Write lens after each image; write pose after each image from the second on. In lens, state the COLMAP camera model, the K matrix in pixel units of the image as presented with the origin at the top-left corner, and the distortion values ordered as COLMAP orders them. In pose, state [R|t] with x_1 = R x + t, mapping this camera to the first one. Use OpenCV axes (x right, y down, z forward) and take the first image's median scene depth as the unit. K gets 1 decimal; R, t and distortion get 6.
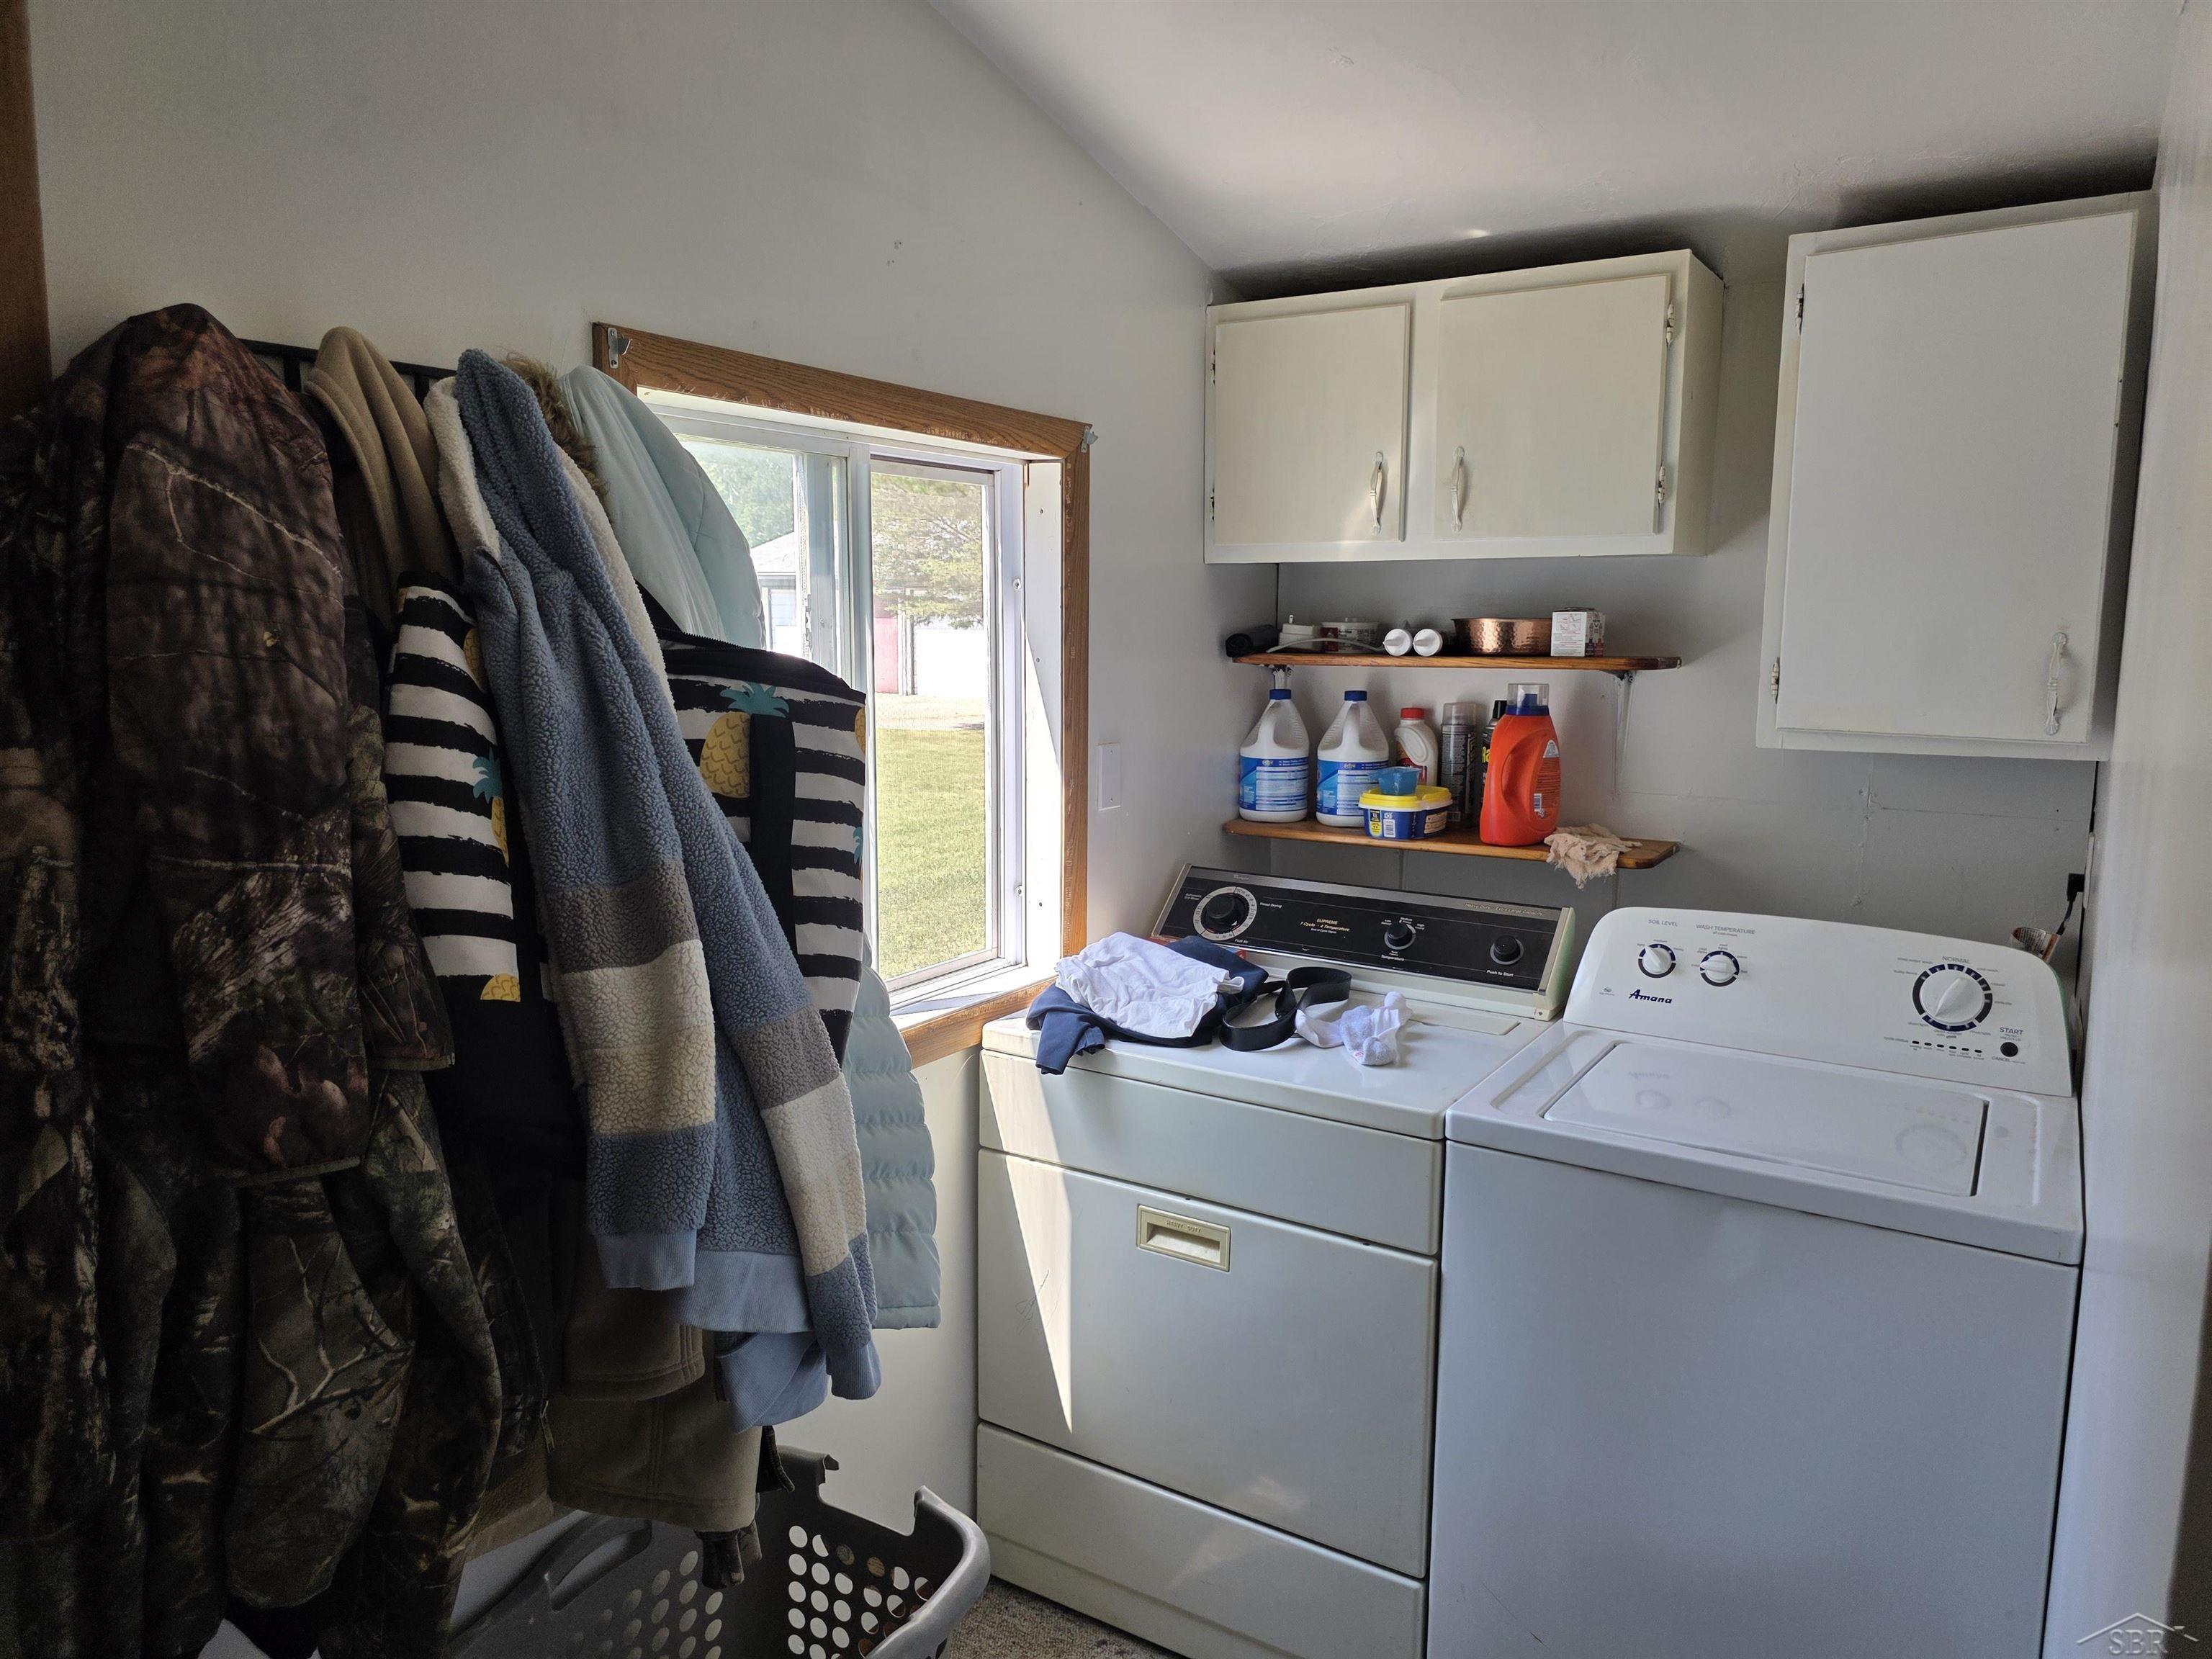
lens RADIAL K [[1493.4, 0, 1104.4], [0, 1493.4, 830.4], [0, 0, 1]] dist [0.058560, -0.057501]
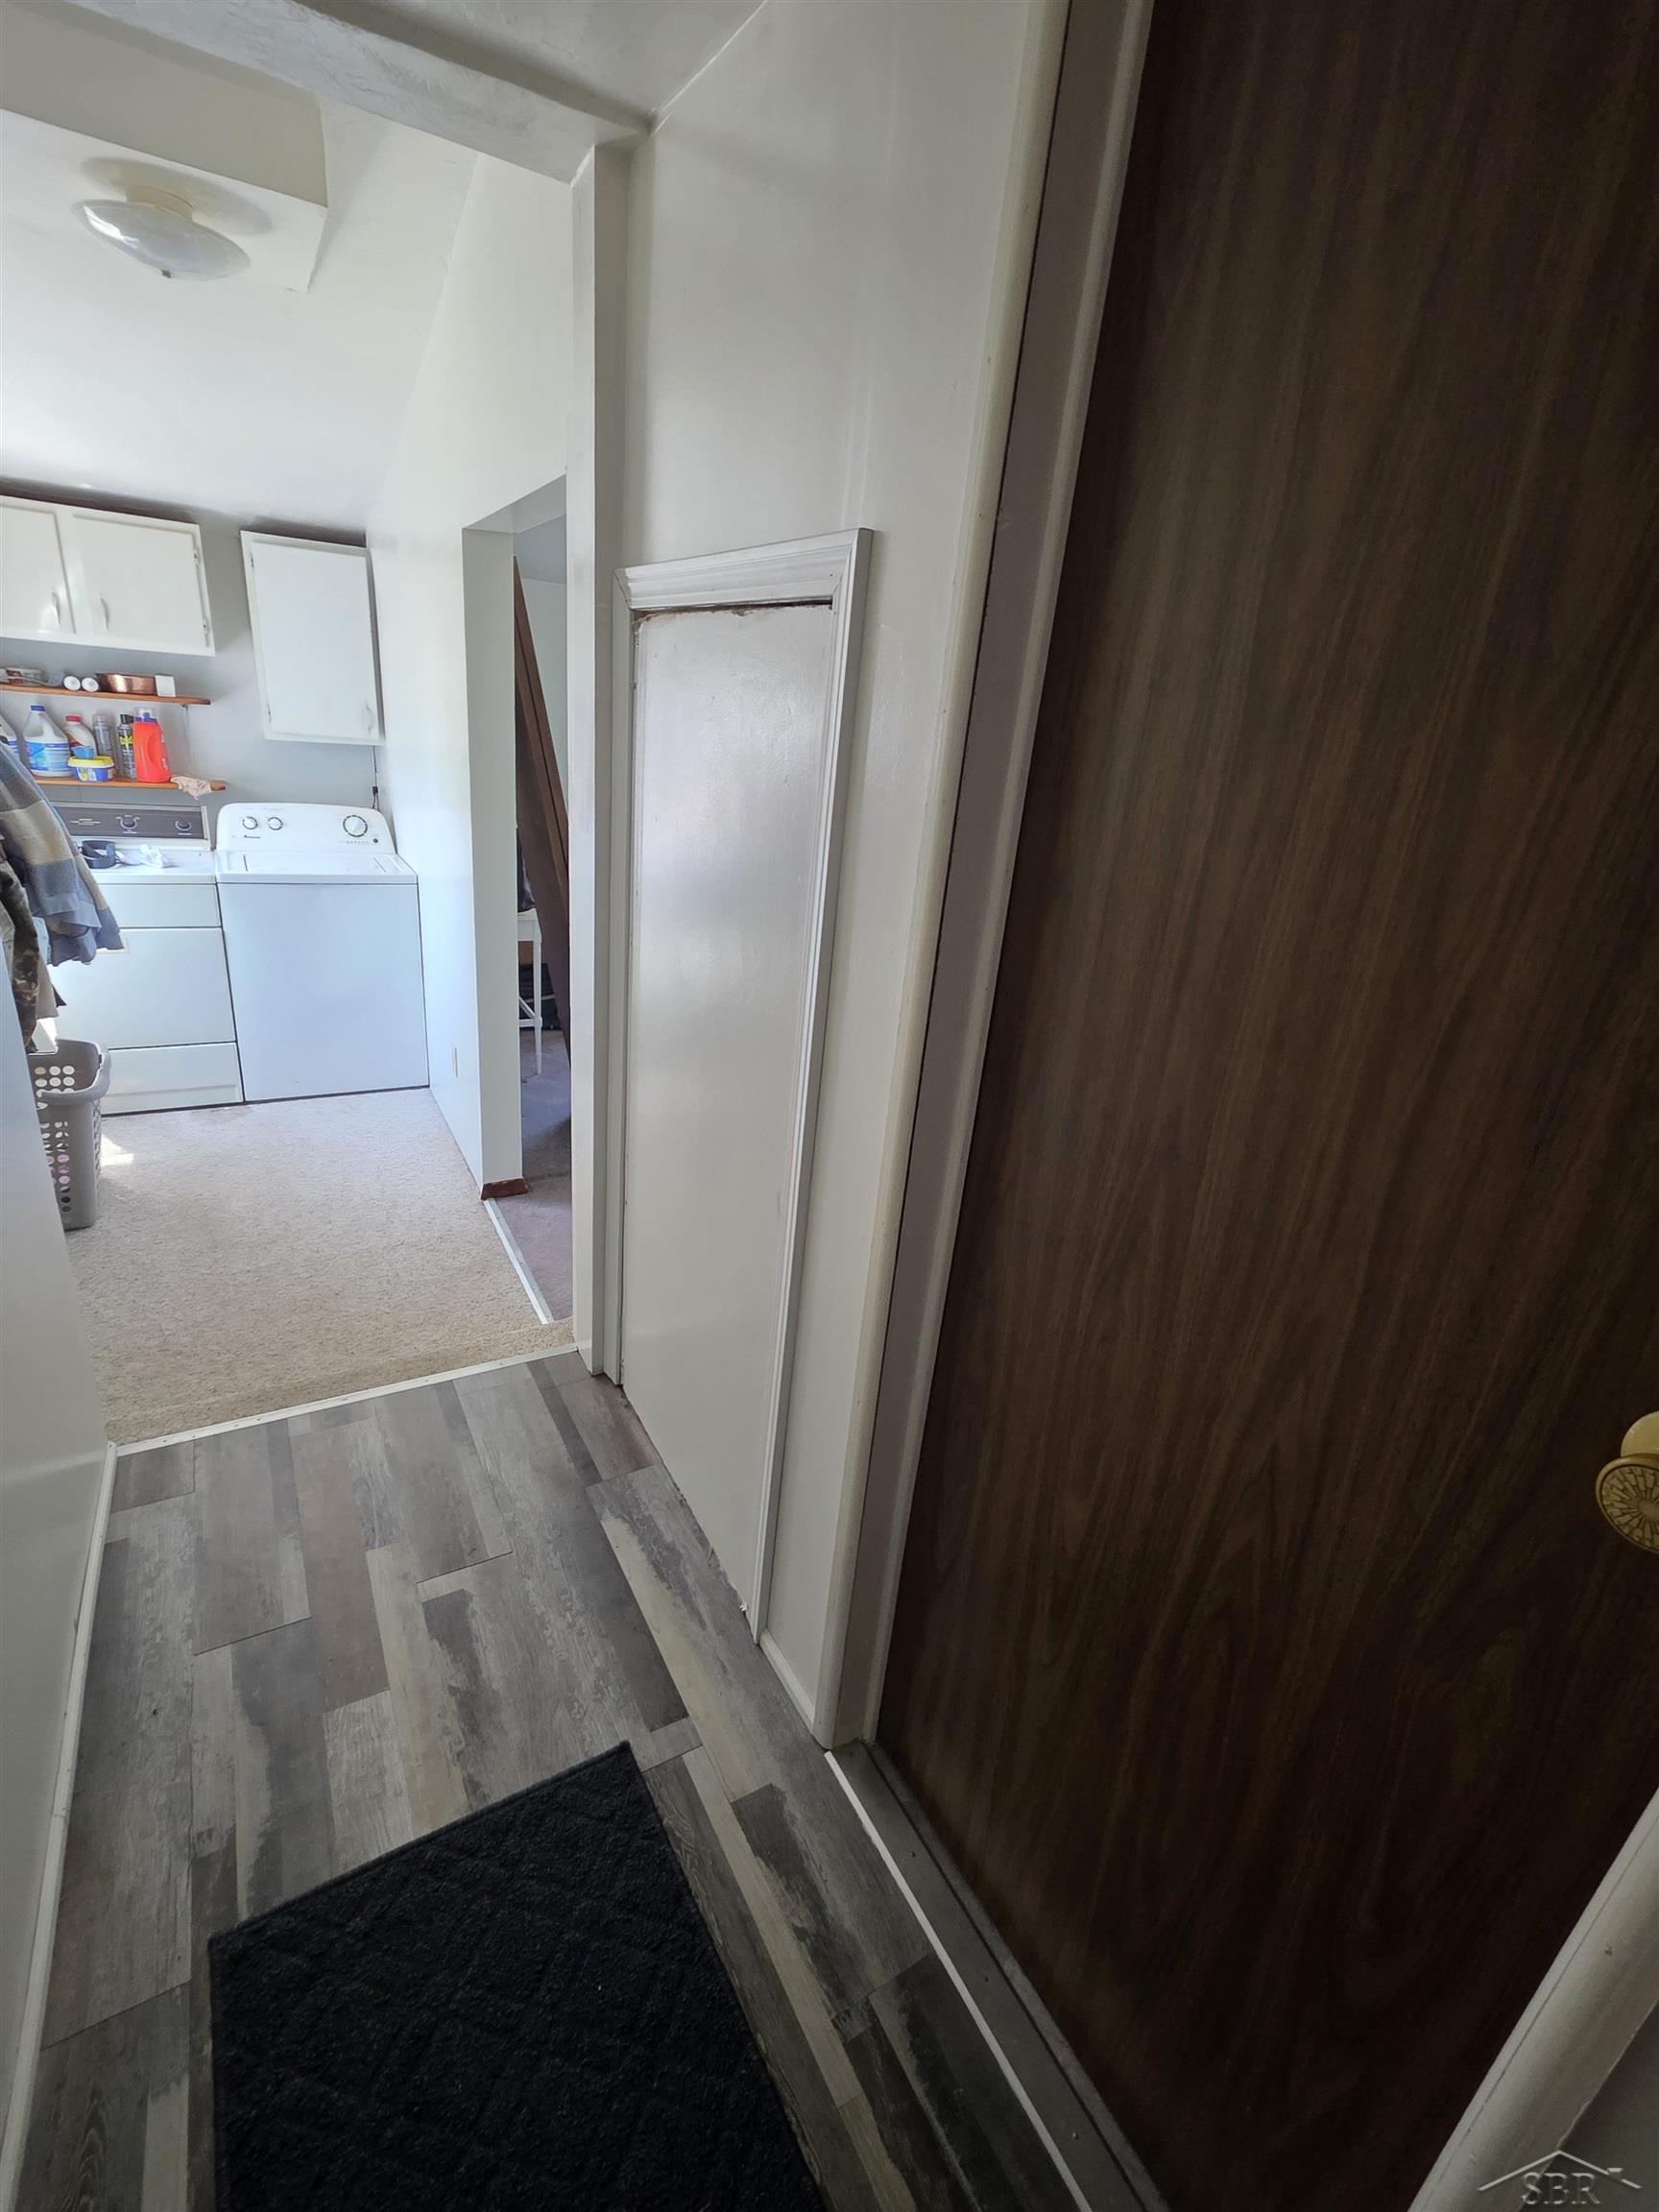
lens RADIAL K [[986.8, 0, 831.3], [0, 986.8, 1105.1], [0, 0, 1]] dist [-0.001226, 0.000007]
pose [[0.465035, -0.286984, 0.837486, -0.668622], [0.038543, 0.951666, 0.304708, 0.060122], [-0.884453, -0.109421, 0.453618, -0.668769]]
